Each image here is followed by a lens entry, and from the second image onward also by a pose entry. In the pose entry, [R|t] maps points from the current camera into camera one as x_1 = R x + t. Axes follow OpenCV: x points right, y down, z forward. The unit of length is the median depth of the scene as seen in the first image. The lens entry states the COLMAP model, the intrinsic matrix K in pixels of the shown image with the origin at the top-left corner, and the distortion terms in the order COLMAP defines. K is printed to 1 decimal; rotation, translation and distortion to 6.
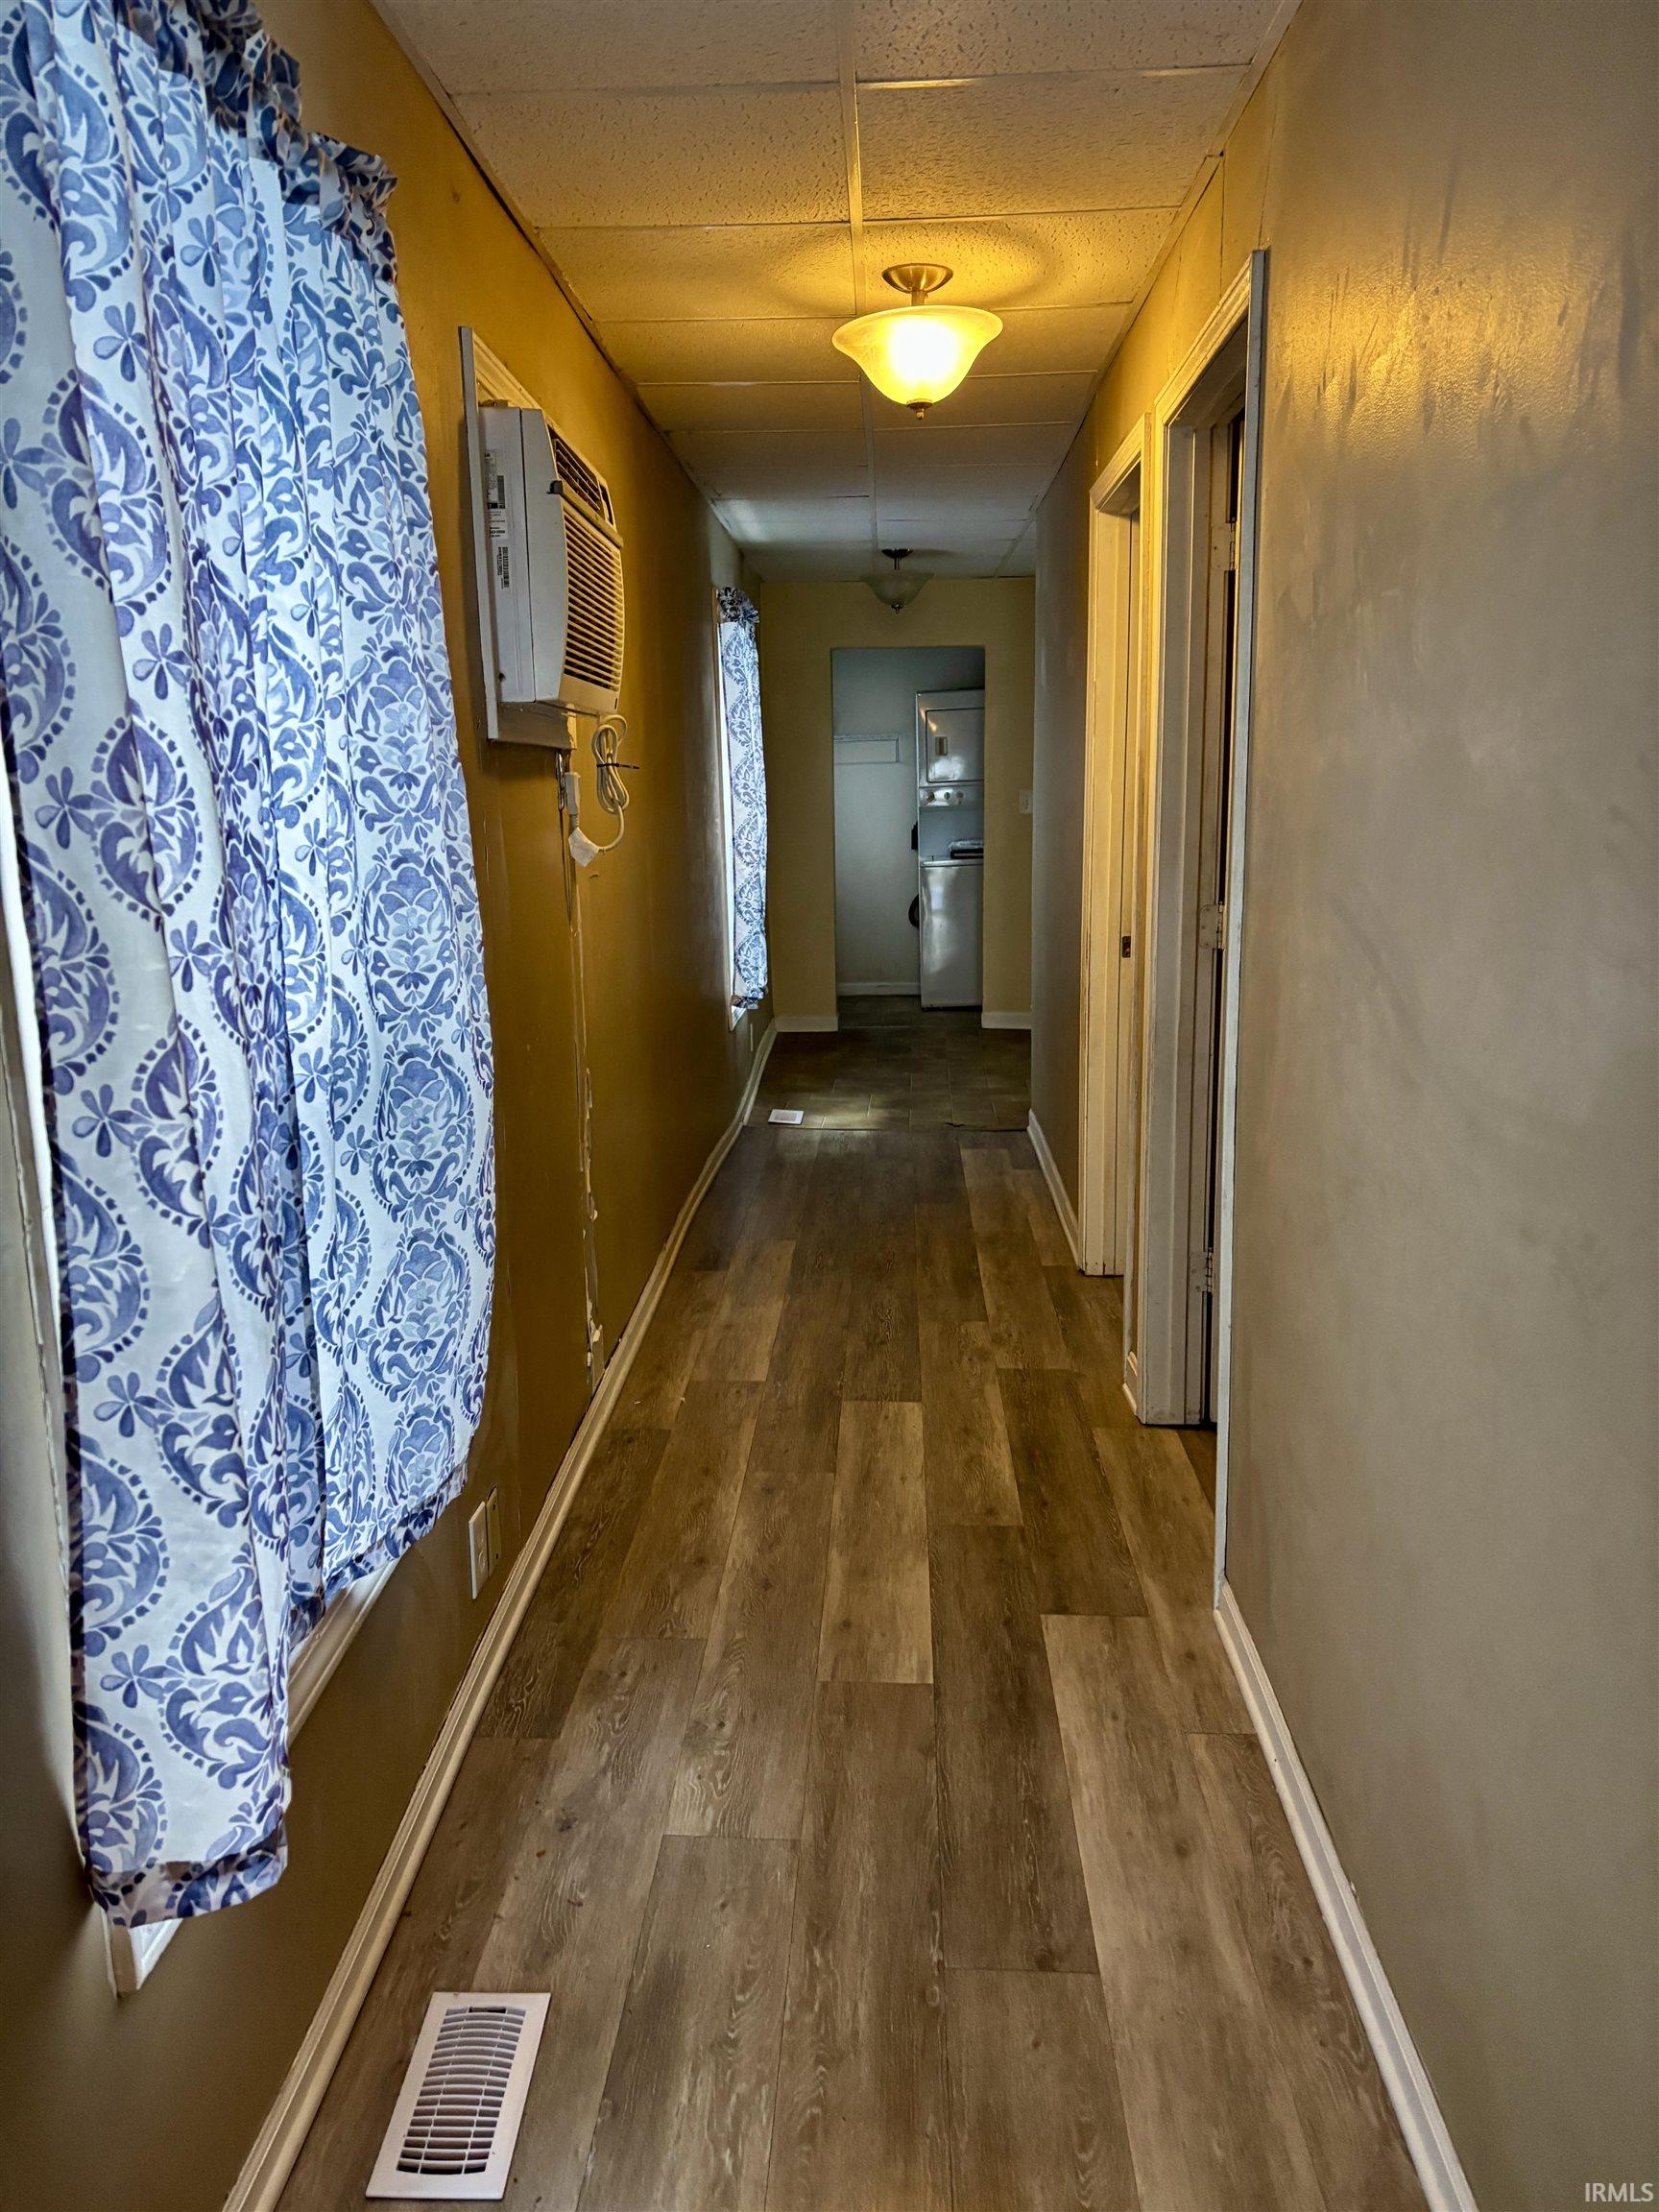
lens RADIAL K [[1657.8, 0, 830.3], [0, 1657.8, 1110.0], [0, 0, 1]] dist [0.000251, -0.000036]
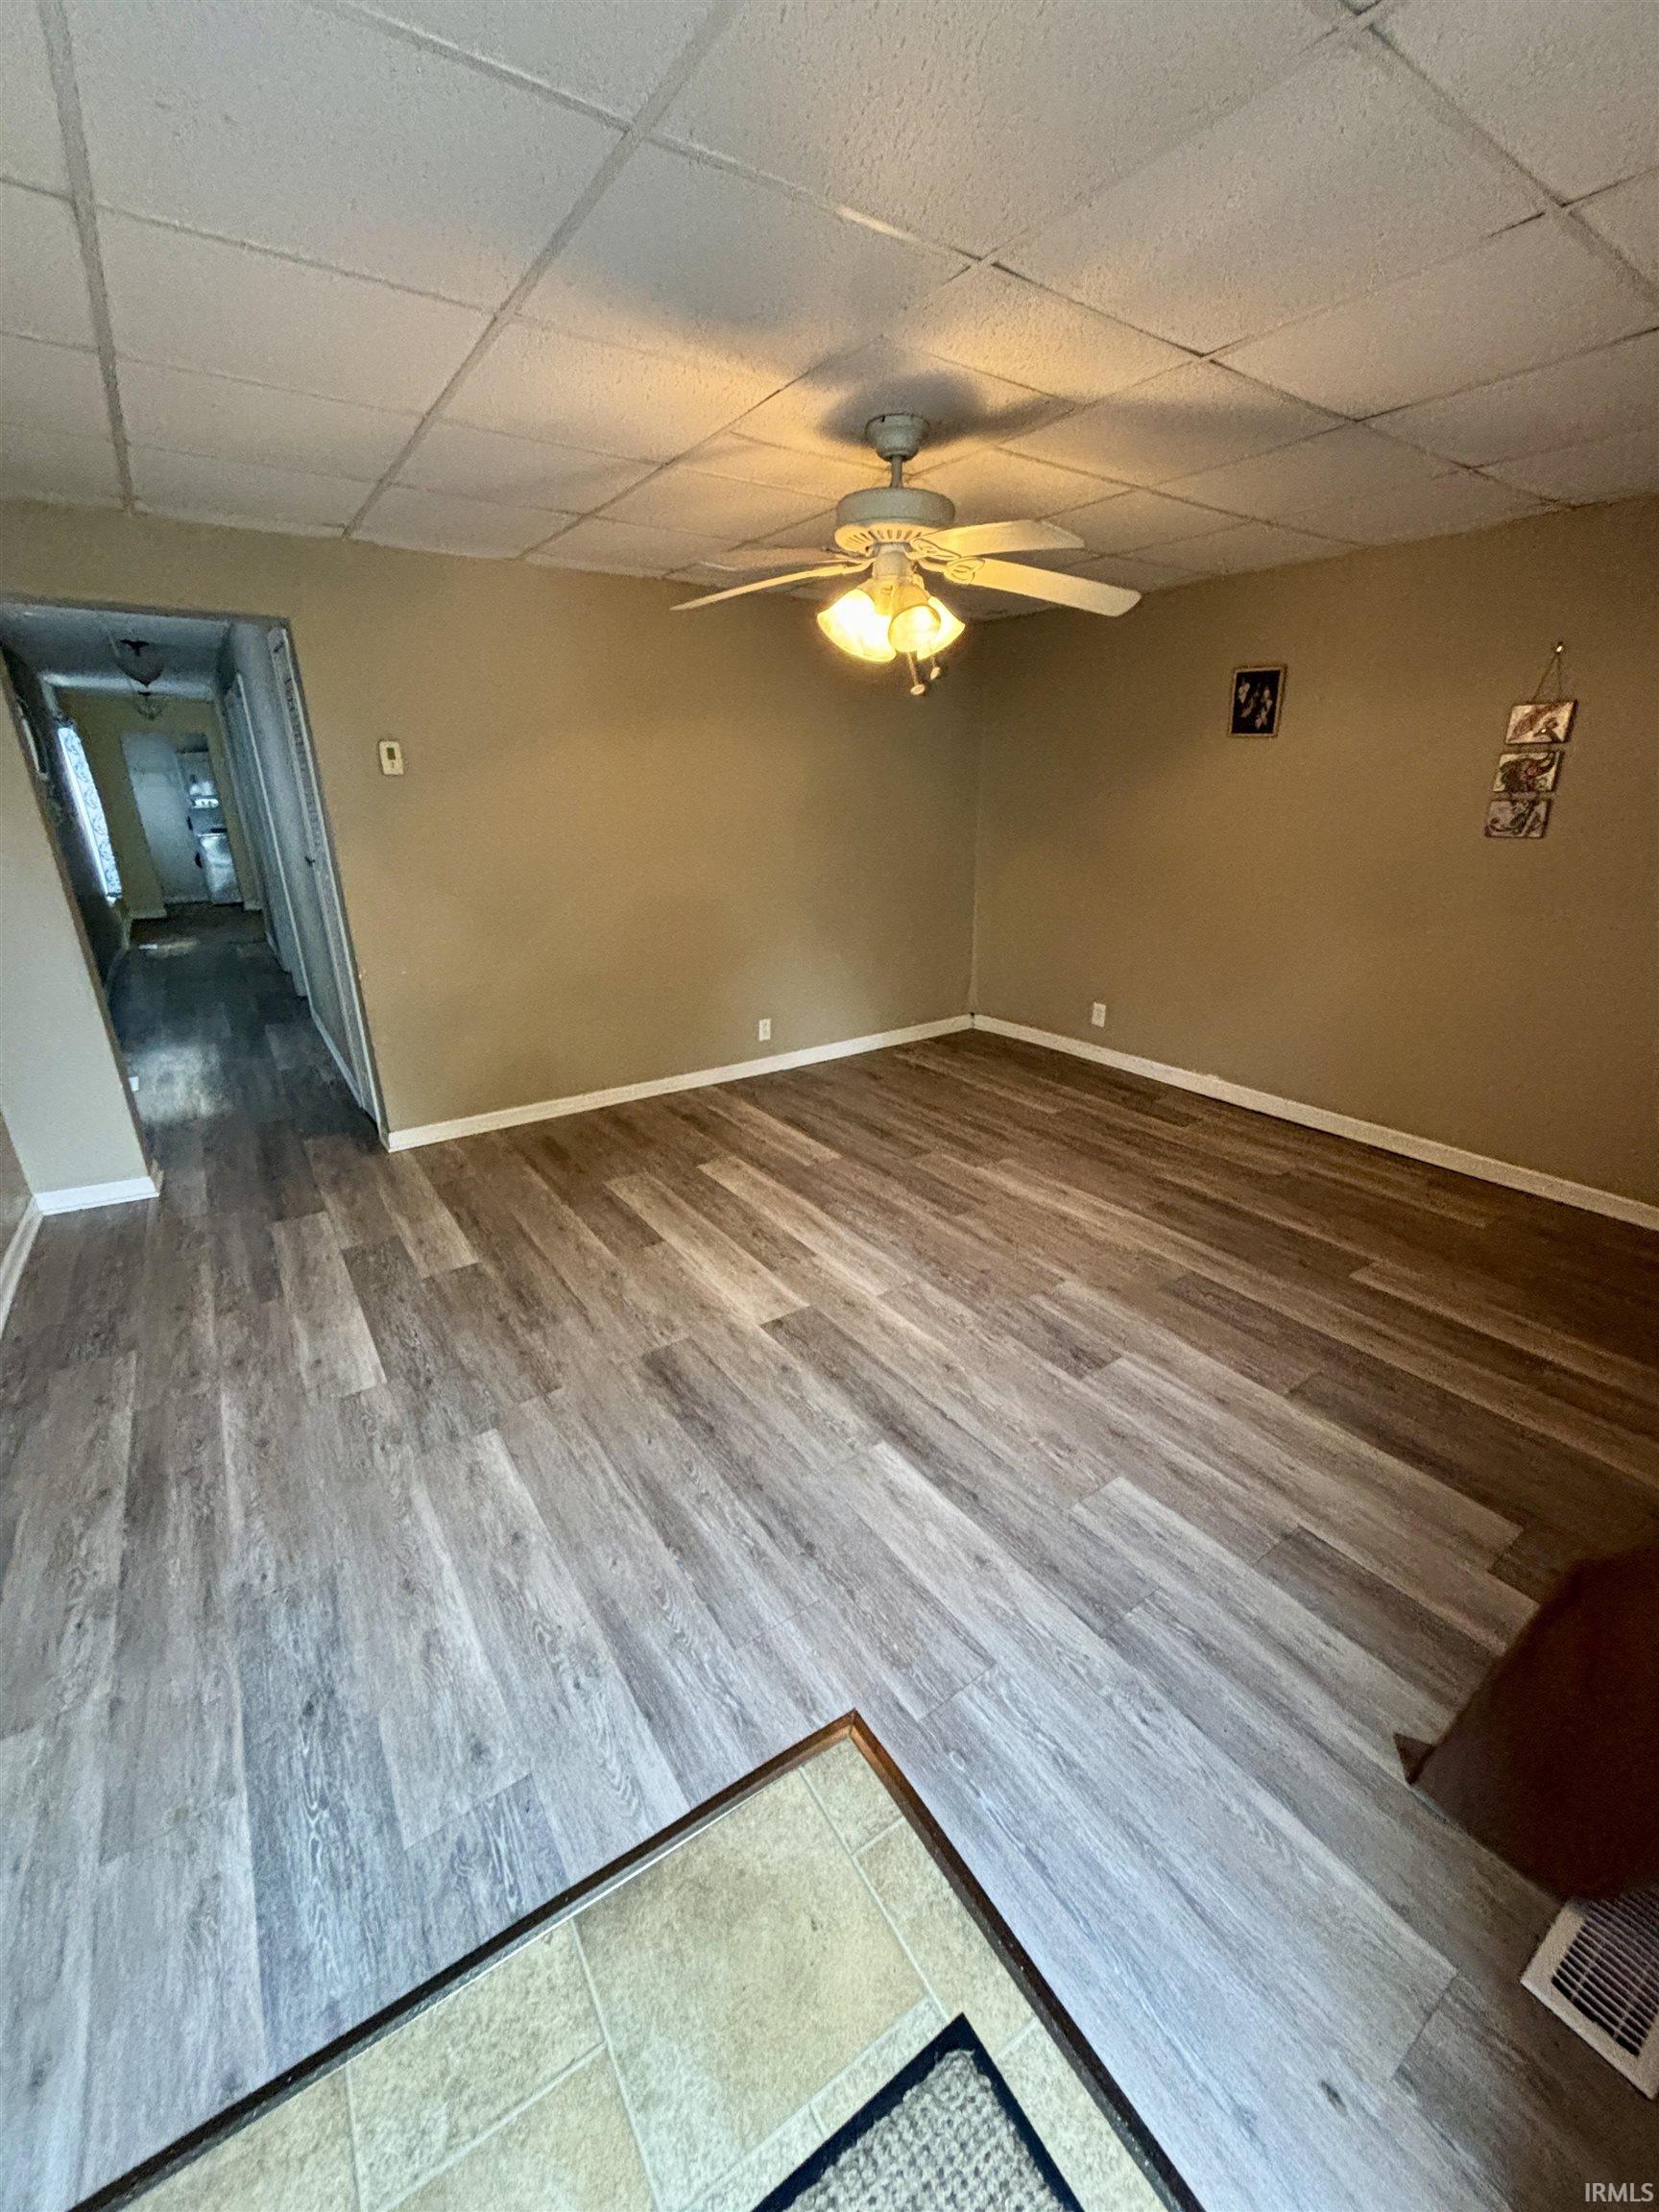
lens RADIAL K [[893.4, 0, 833.4], [0, 893.4, 1106.3], [0, 0, 1]] dist [0.000722, 0.000023]
pose [[0.801917, -0.201793, 0.562325, -0.004863], [0.118647, 0.976274, 0.181142, 0.094067], [-0.585536, -0.078543, 0.806833, -0.510369]]
